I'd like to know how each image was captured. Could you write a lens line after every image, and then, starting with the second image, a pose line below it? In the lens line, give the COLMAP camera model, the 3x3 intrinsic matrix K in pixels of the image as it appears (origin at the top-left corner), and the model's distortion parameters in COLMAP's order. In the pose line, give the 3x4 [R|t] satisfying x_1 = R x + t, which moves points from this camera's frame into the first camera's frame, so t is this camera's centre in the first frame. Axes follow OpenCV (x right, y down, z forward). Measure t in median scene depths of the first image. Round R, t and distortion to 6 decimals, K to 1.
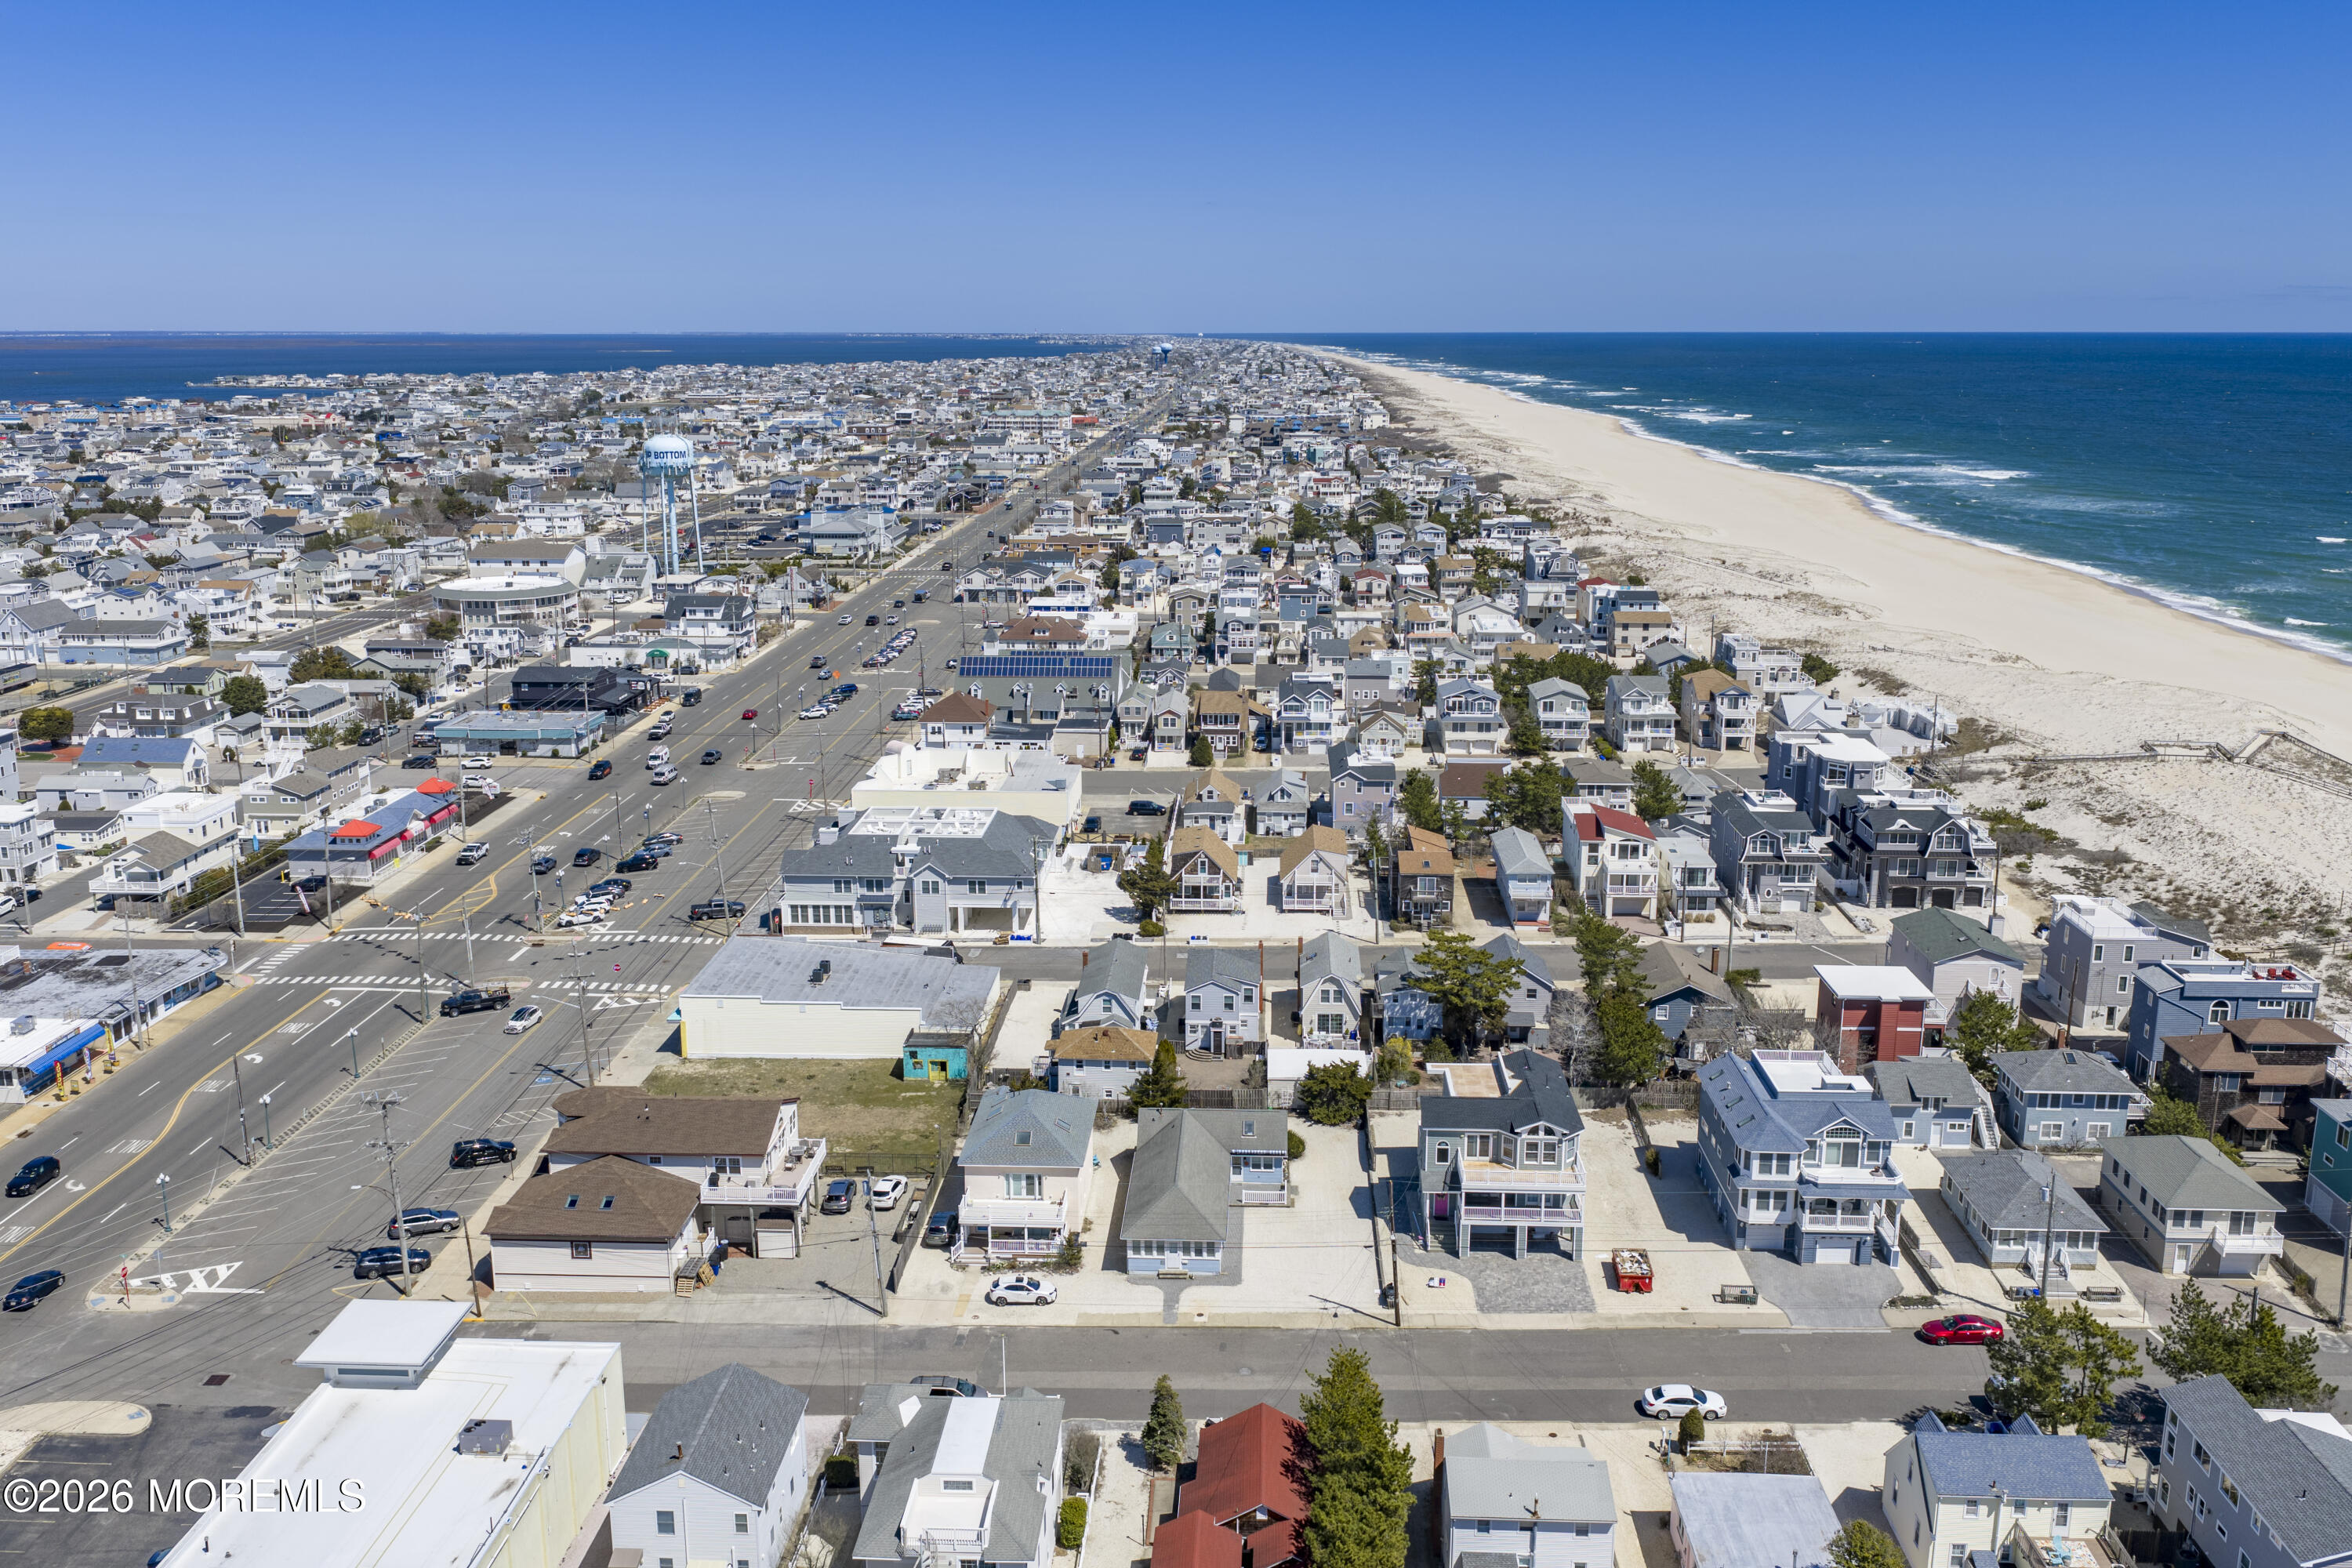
lens RADIAL K [[1965.6, 0, 1176.0], [0, 1965.6, 784.0], [0, 0, 1]] dist [0.034526, -0.064490]
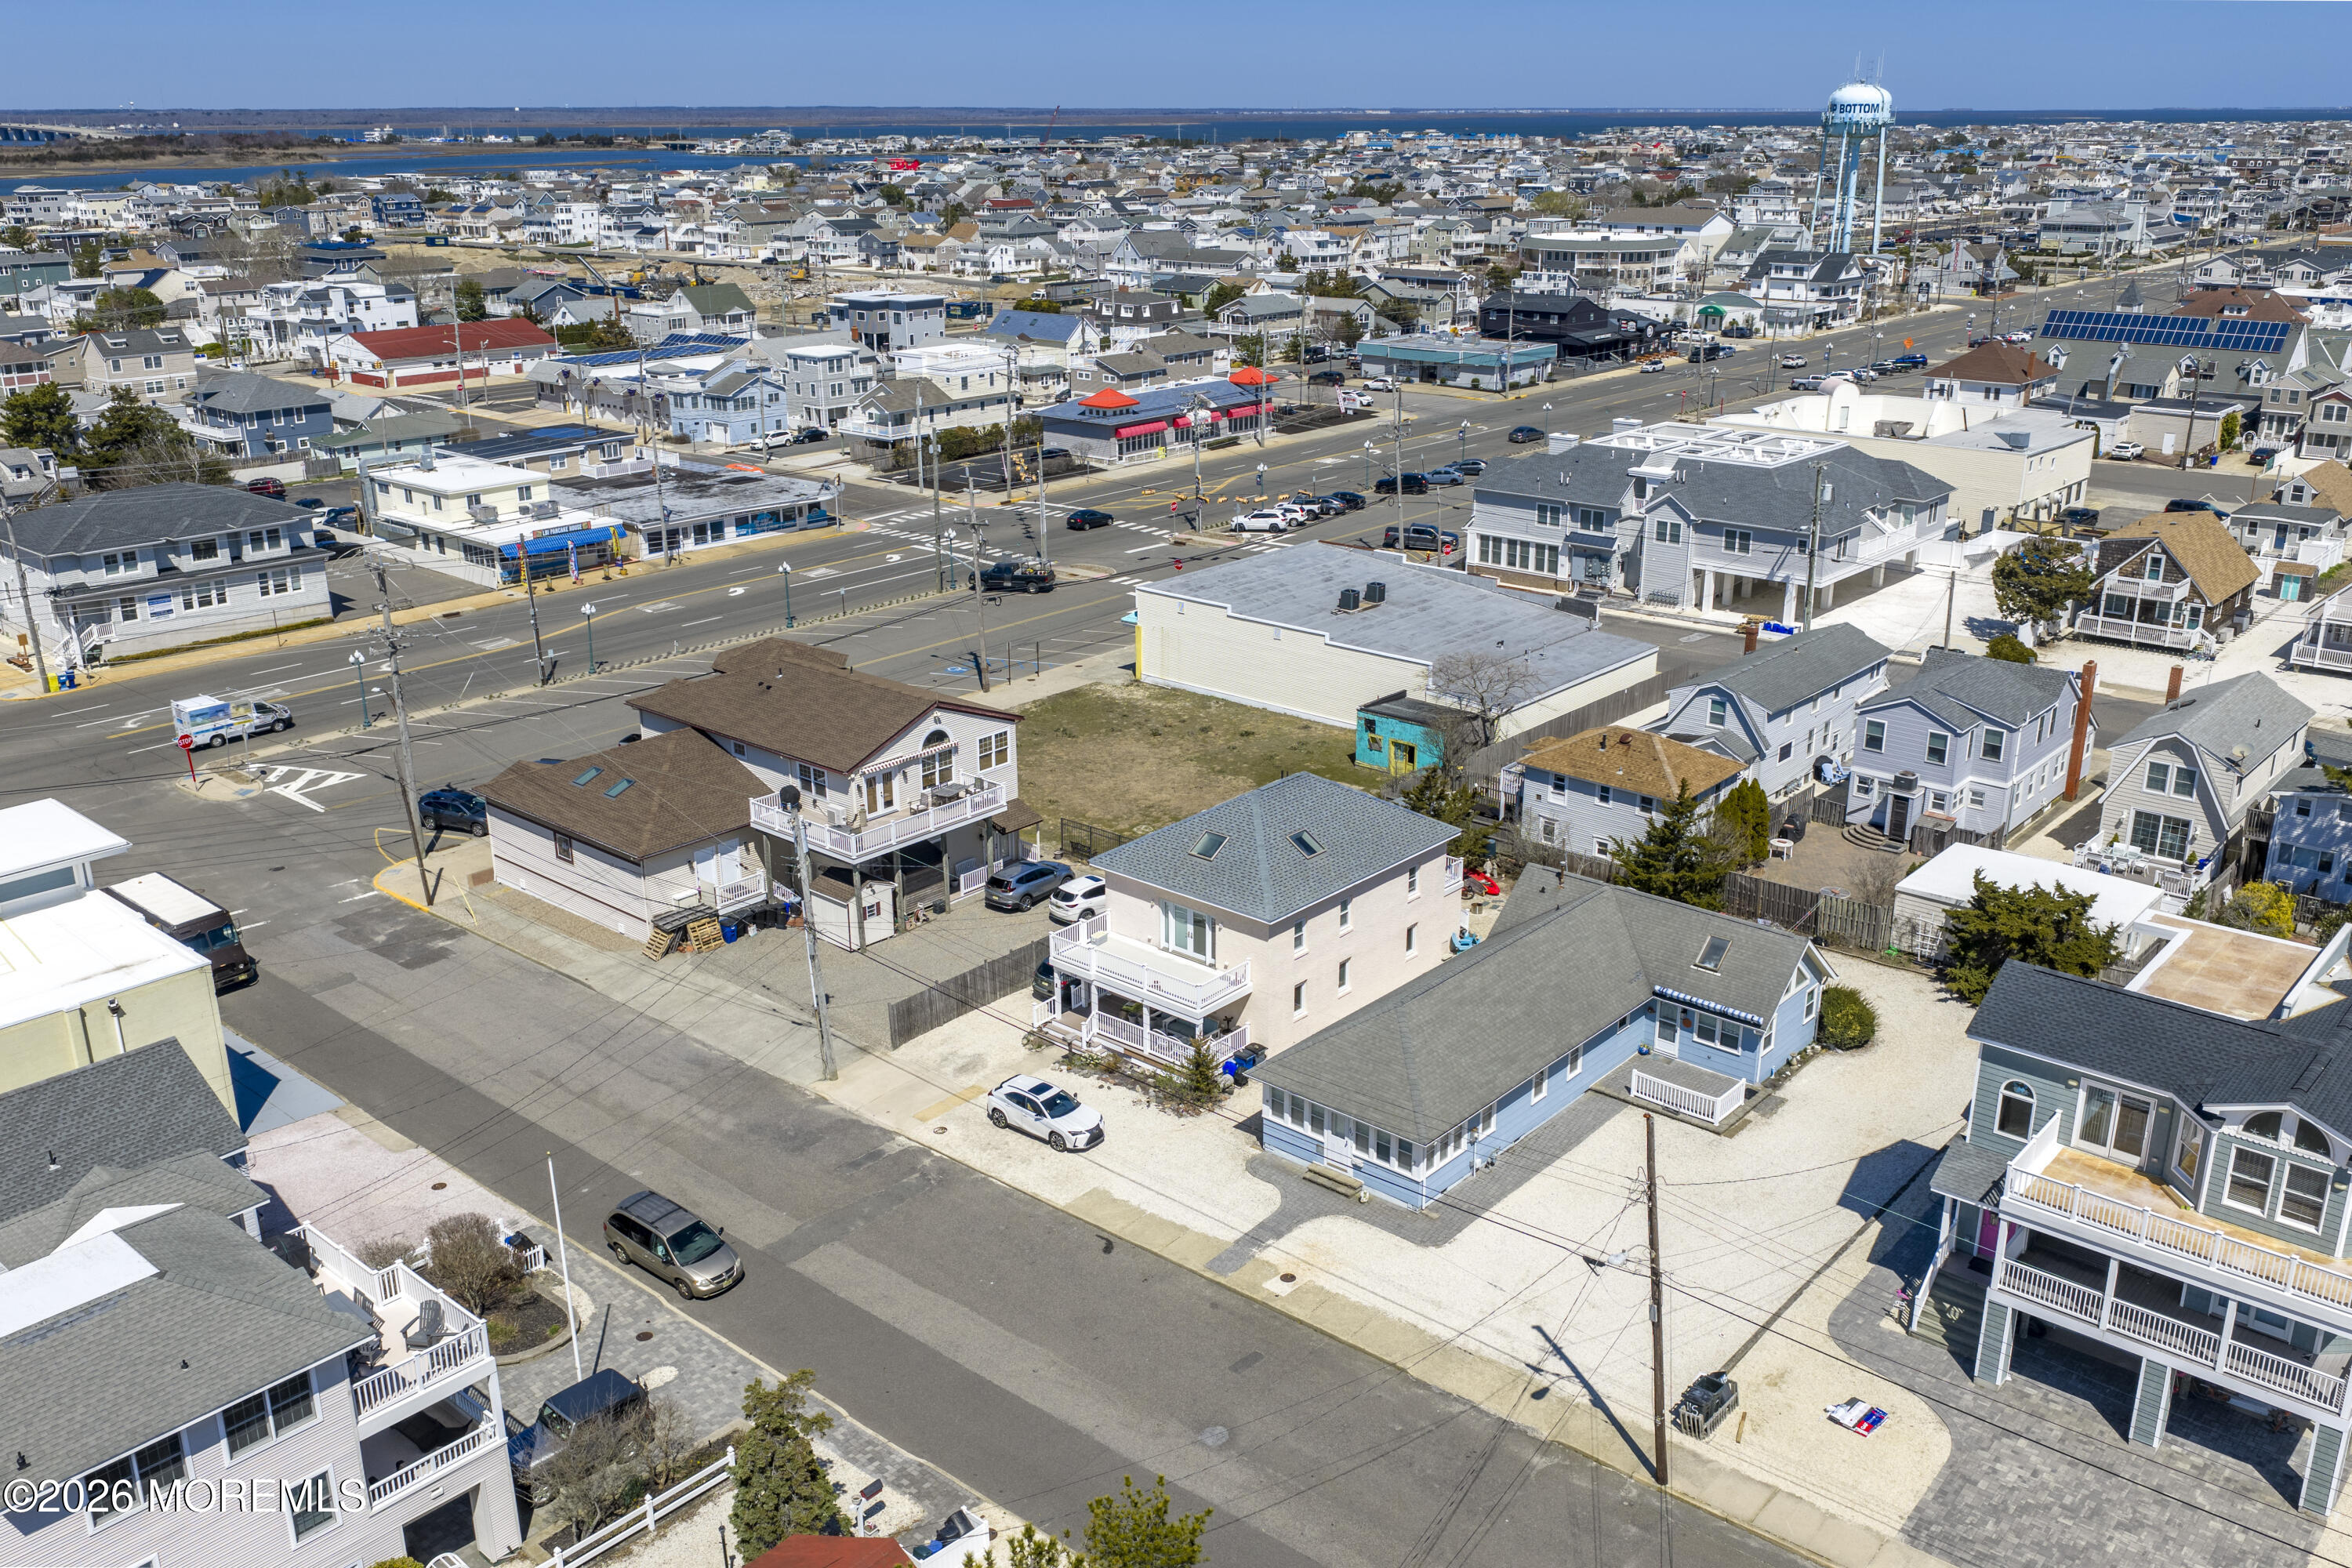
lens RADIAL K [[1954.8, 0, 1176.0], [0, 1954.8, 784.0], [0, 0, 1]] dist [0.015325, -0.024095]
pose [[0.781114, 0.201190, -0.591087, 0.158369], [-0.137260, 0.978837, 0.151782, 0.063367], [0.609114, -0.037426, 0.792199, 0.426691]]
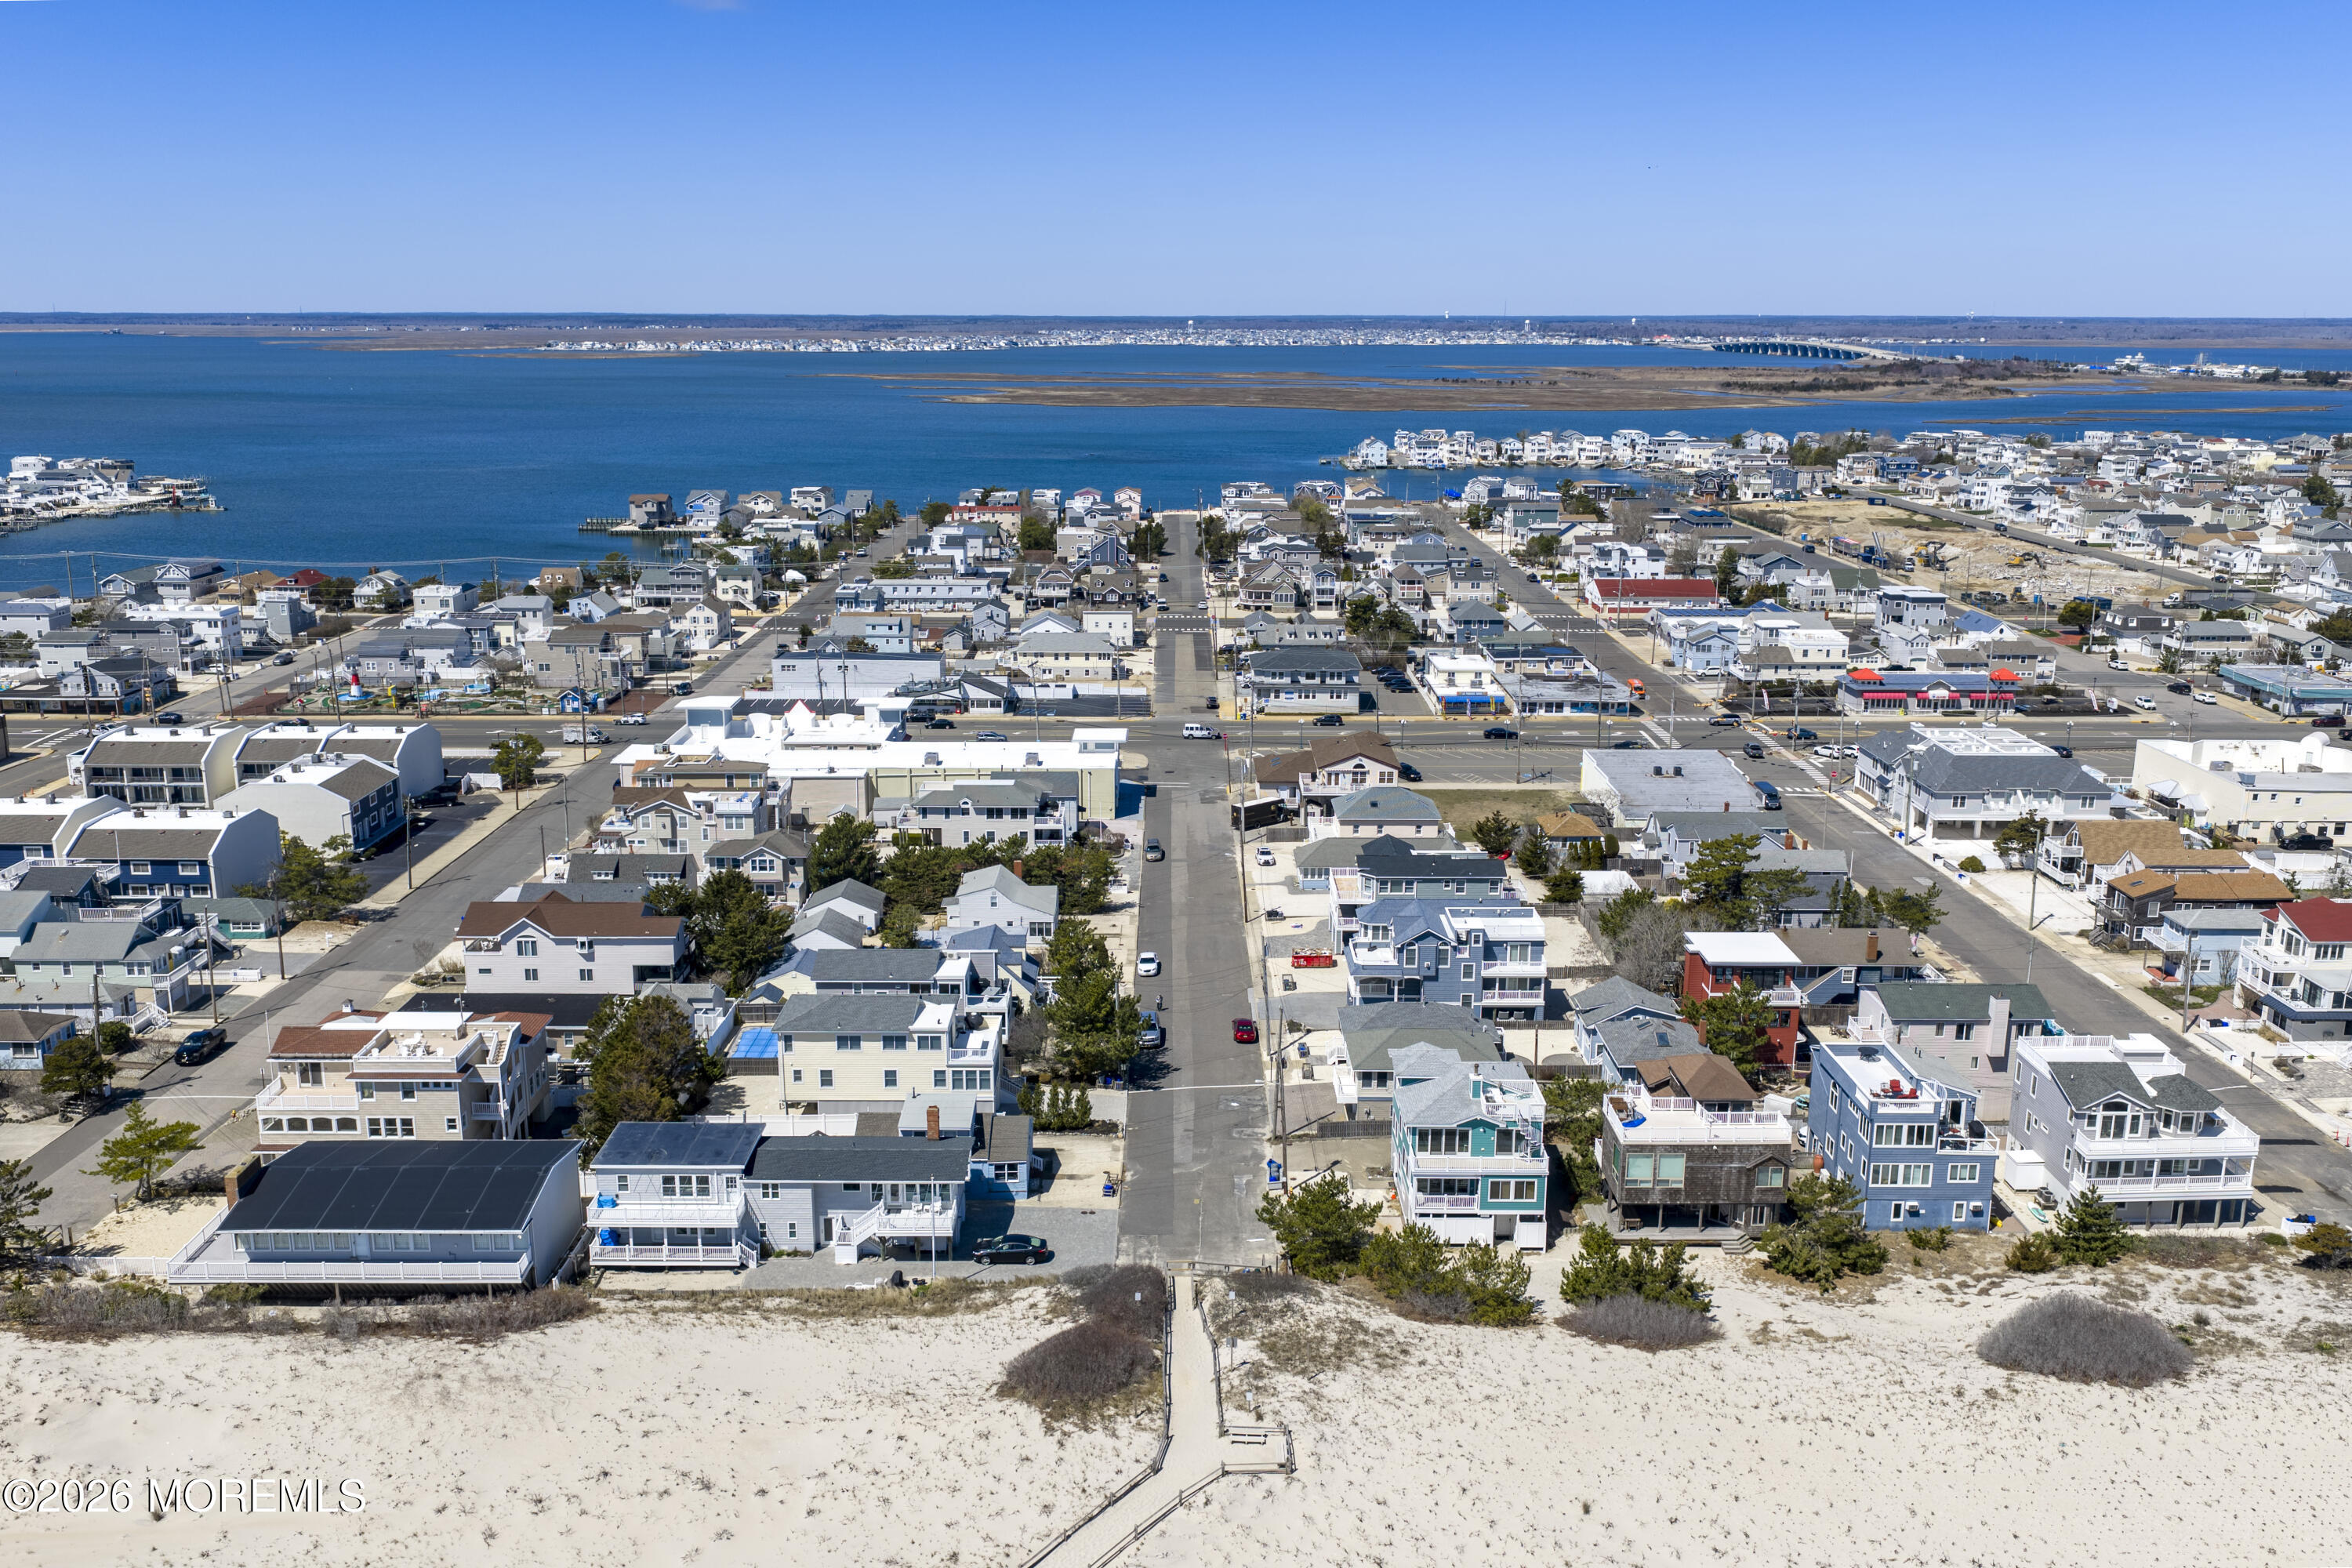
lens RADIAL K [[1986.4, 0, 1176.0], [0, 1986.4, 784.0], [0, 0, 1]] dist [0.035481, -0.078667]
pose [[0.049370, 0.231197, -0.971654, 1.101117], [-0.228917, 0.949562, 0.214309, -0.110111], [0.972193, 0.211848, 0.099805, 0.504327]]
